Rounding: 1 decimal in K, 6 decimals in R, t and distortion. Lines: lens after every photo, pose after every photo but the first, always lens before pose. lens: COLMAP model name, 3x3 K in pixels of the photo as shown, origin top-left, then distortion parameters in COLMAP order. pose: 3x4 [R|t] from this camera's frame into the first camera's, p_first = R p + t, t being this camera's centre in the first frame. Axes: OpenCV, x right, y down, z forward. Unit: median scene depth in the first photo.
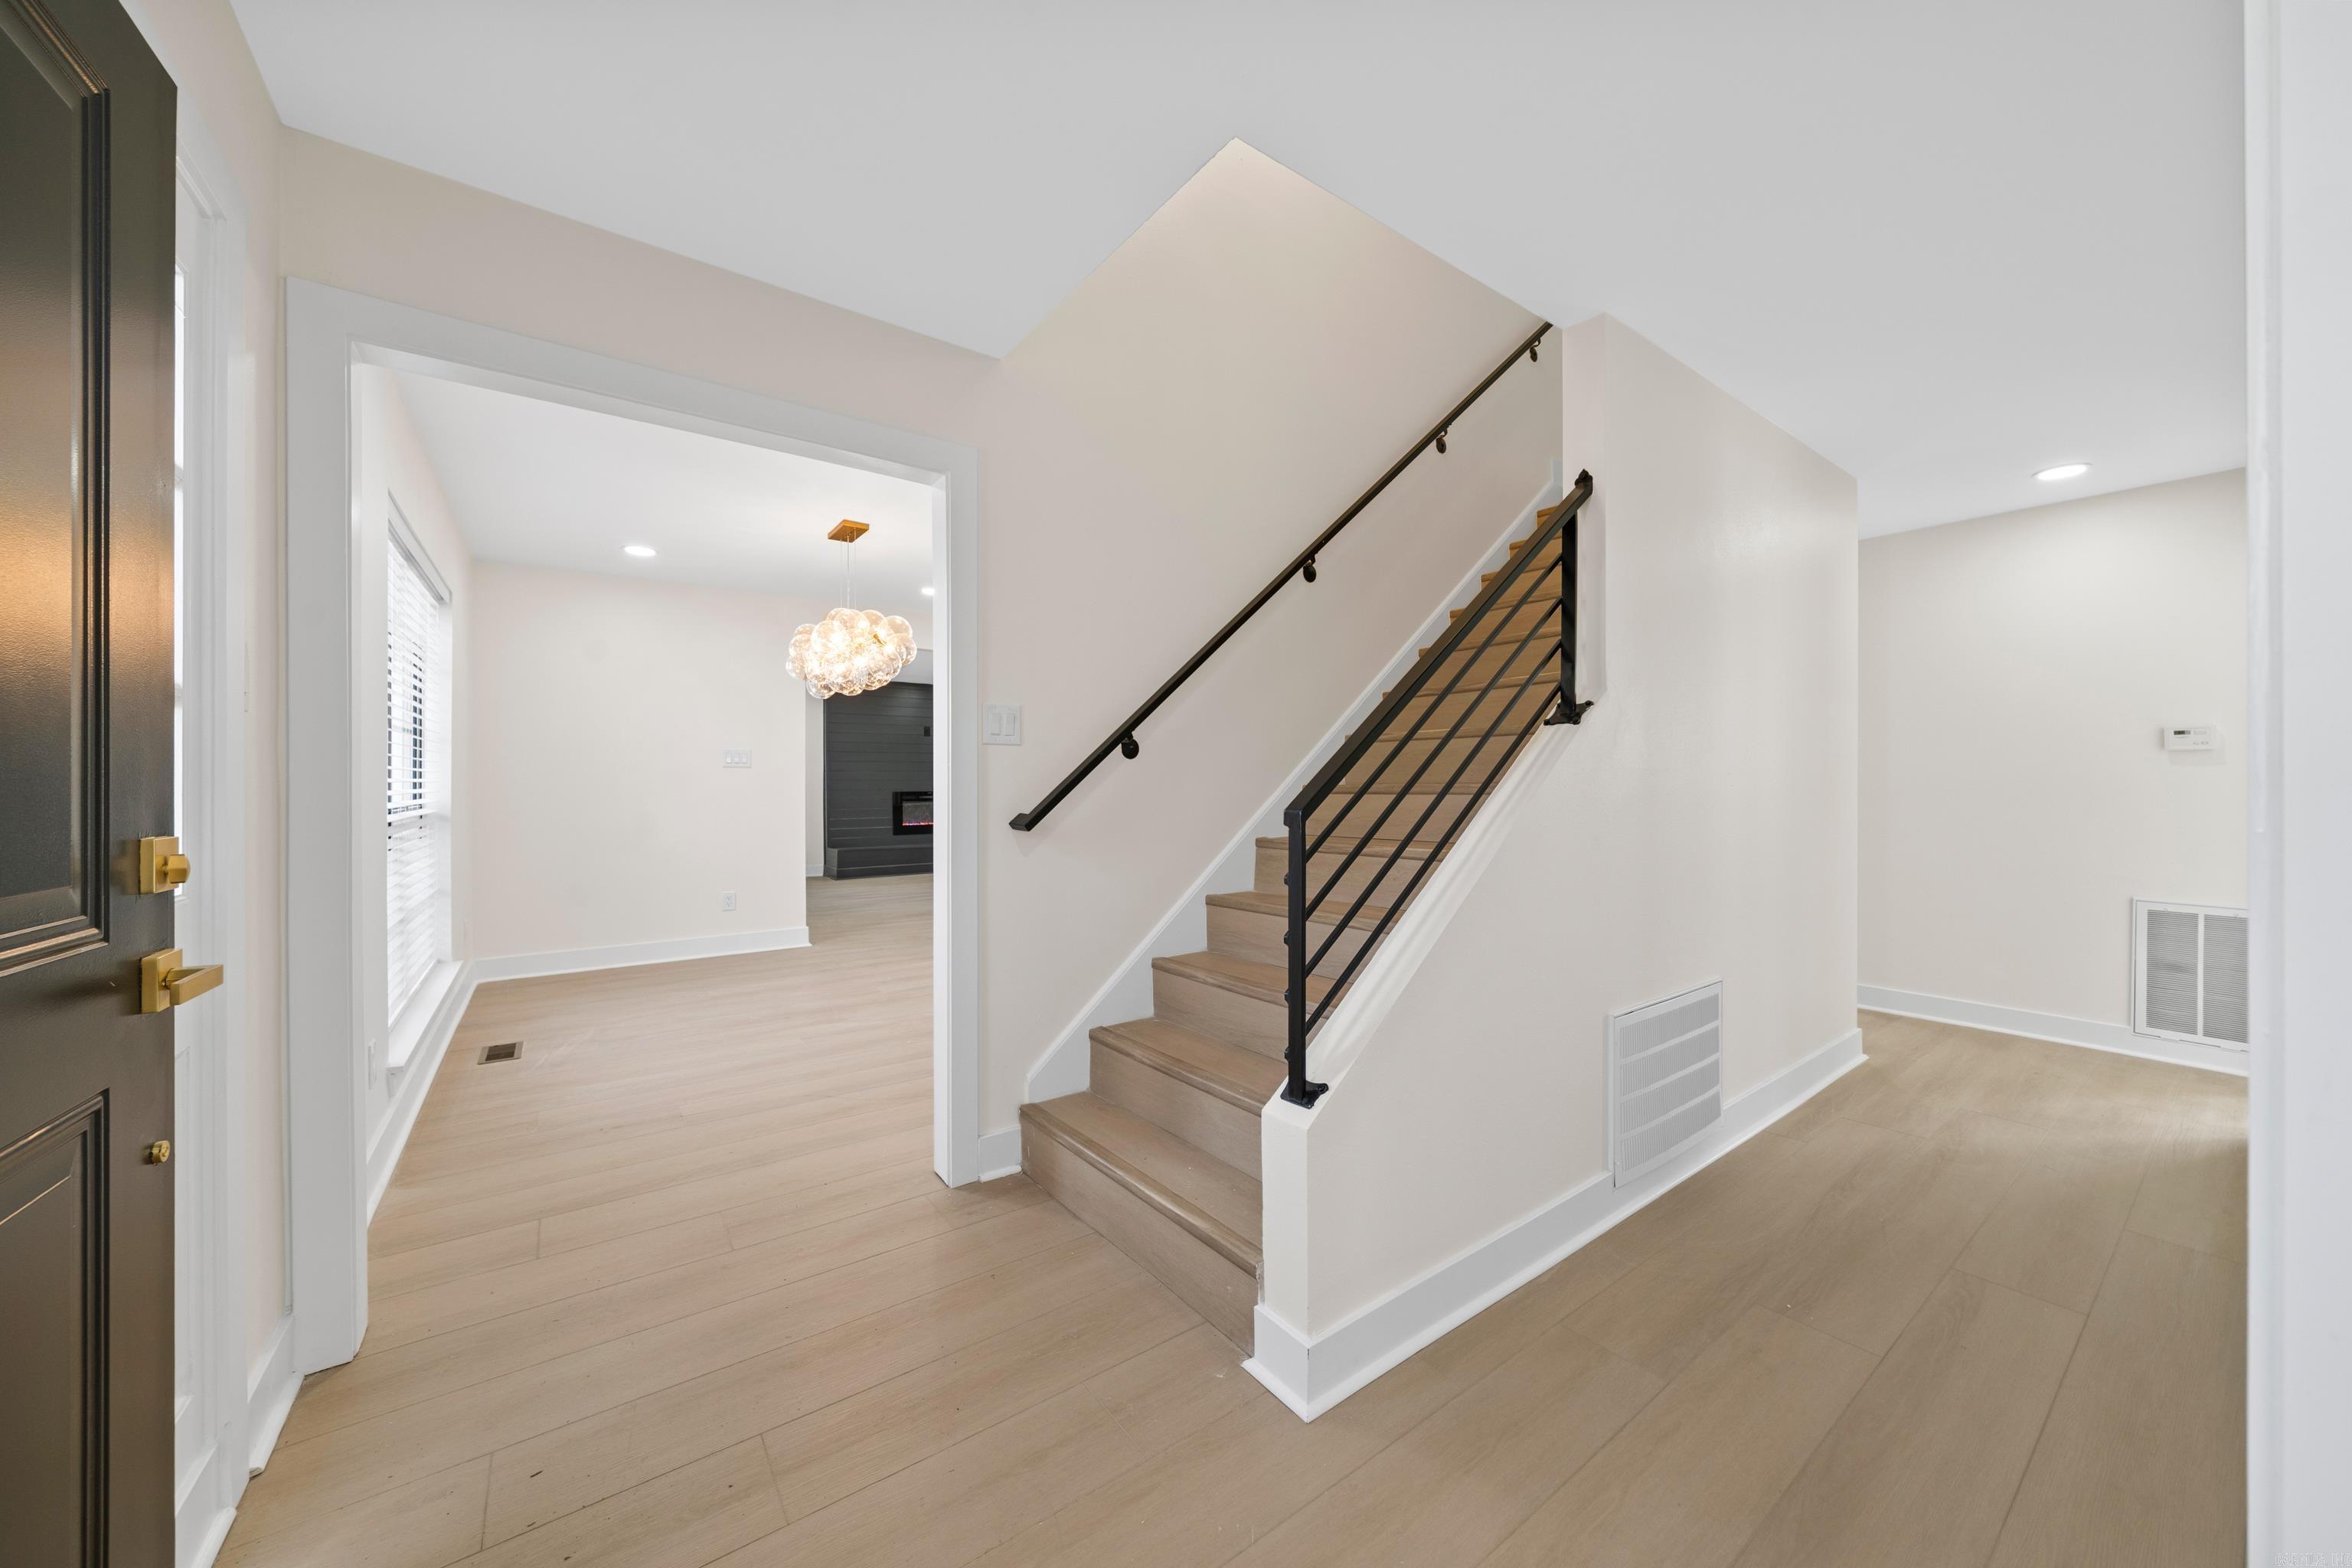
lens RADIAL K [[820.2, 0, 1189.3], [0, 820.2, 778.9], [0, 0, 1]] dist [-0.001203, -0.000132]
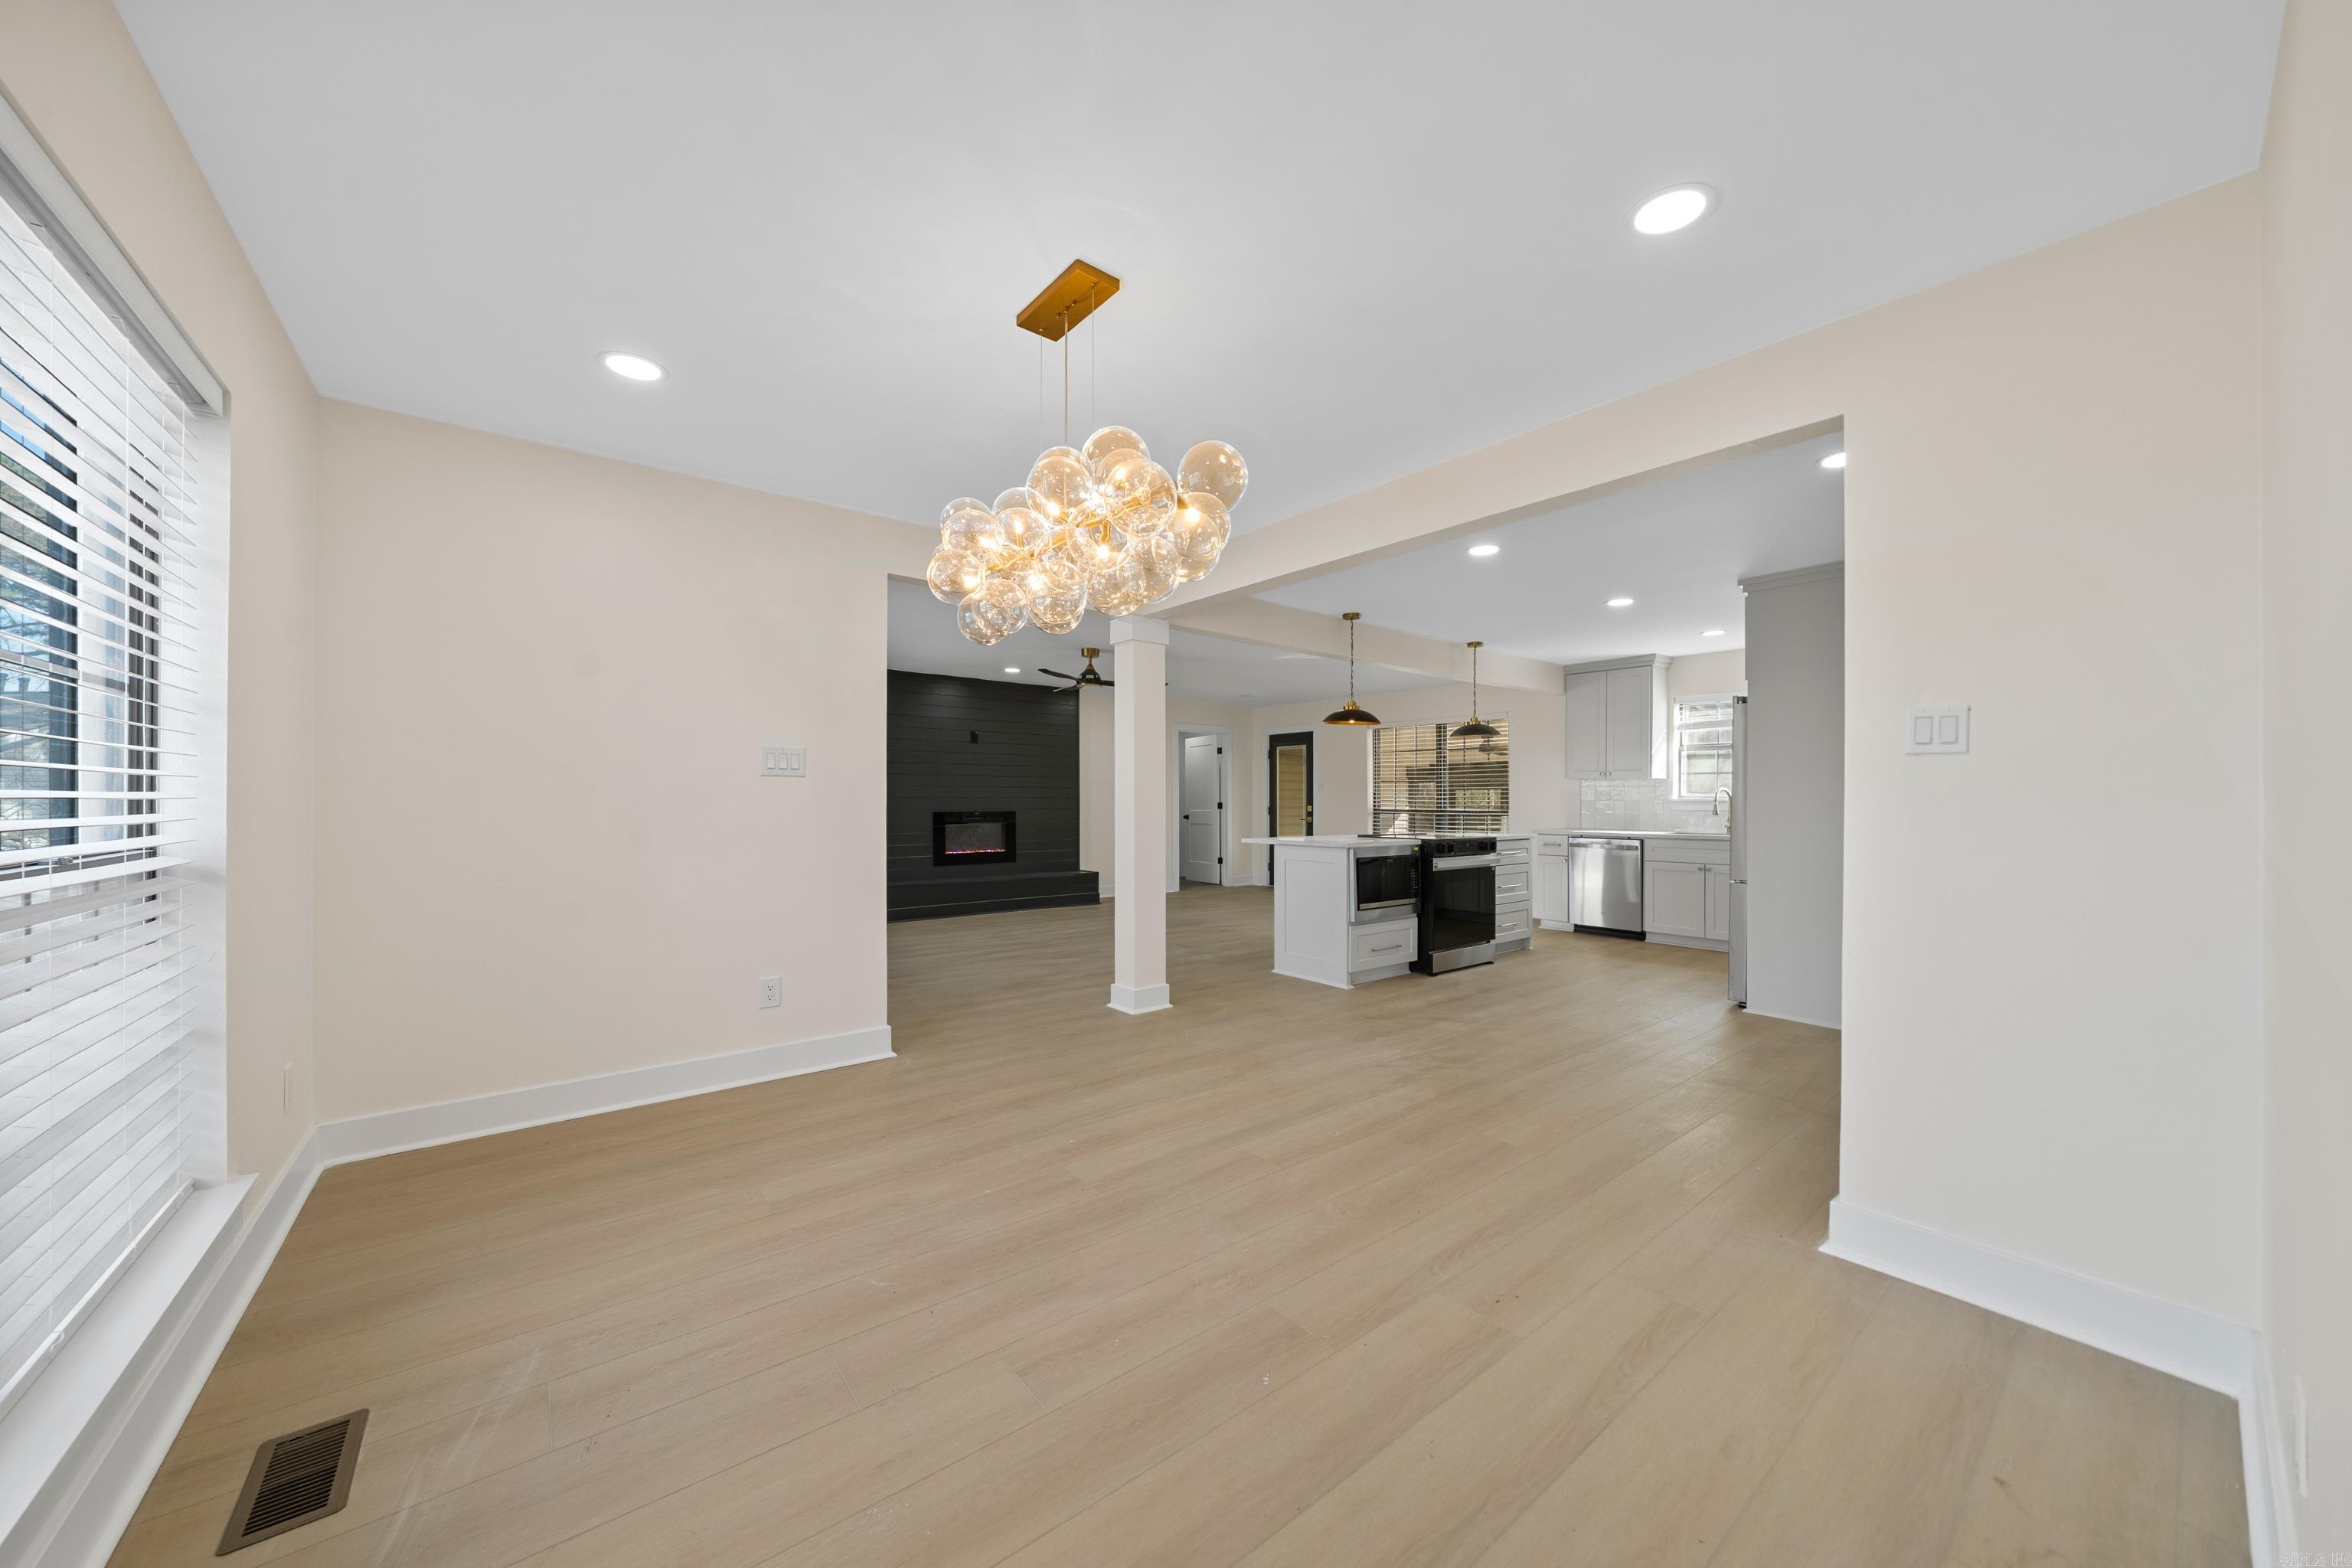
lens RADIAL K [[809.5, 0, 1197.2], [0, 809.5, 797.9], [0, 0, 1]] dist [-0.005891, 0.000041]
pose [[0.998786, 0.002145, 0.049219, -0.370126], [-0.002203, 0.999997, 0.001122, 0.001532], [-0.049217, -0.001229, 0.998787, 0.516381]]
